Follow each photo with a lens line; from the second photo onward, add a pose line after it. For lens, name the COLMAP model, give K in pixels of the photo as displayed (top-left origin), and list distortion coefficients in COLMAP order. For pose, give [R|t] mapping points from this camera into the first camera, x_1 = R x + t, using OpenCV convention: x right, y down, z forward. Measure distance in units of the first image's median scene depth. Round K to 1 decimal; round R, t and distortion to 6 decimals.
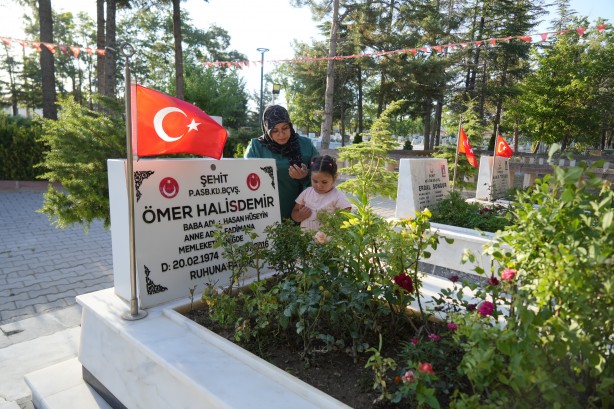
lens RADIAL K [[404.0, 0, 305.5], [0, 404.0, 203.3], [0, 0, 1]] dist [-0.022050, 0.008447]
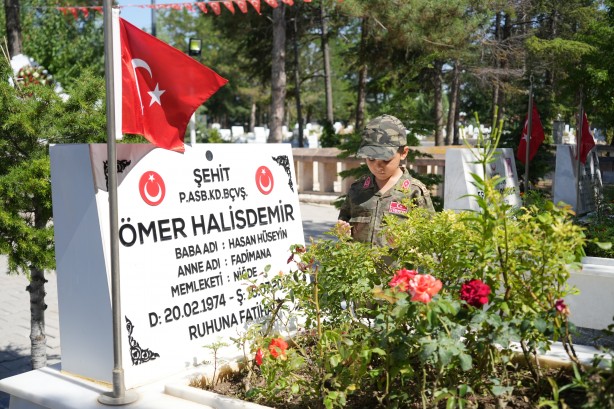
lens RADIAL K [[712.5, 0, 311.5], [0, 712.5, 205.2], [0, 0, 1]] dist [-0.003474, 0.000000]
pose [[0.990972, -0.048264, 0.125081, -0.214822], [0.056169, 0.996589, -0.060465, 0.059651], [-0.121736, 0.066945, 0.990302, -0.082295]]
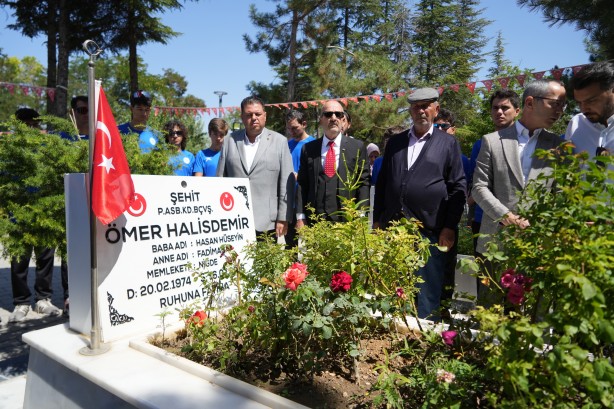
lens RADIAL K [[404.0, 0, 306.8], [0, 404.0, 207.1], [0, 0, 1]] dist [-0.022050, 0.008447]
pose [[0.994074, -0.029359, 0.104667, -0.048134], [0.039424, 0.994655, -0.095429, 0.062022], [-0.101306, 0.098990, 0.989918, 0.065474]]
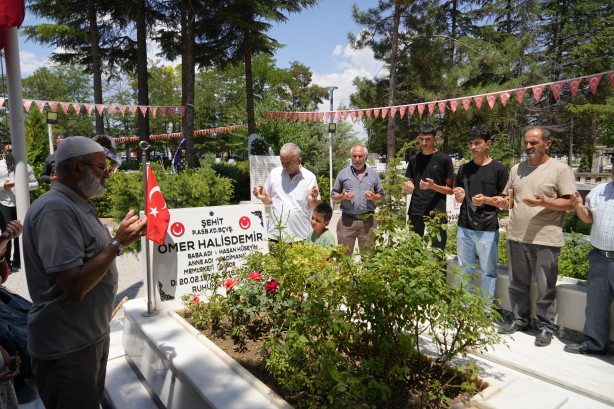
lens RADIAL K [[404.0, 0, 305.7], [0, 404.0, 205.5], [0, 0, 1]] dist [-0.022050, 0.008447]
pose [[0.976338, -0.024007, -0.214912, 0.404497], [0.010596, 0.997936, -0.063342, -0.024755], [0.215989, 0.059566, 0.974577, -0.320881]]
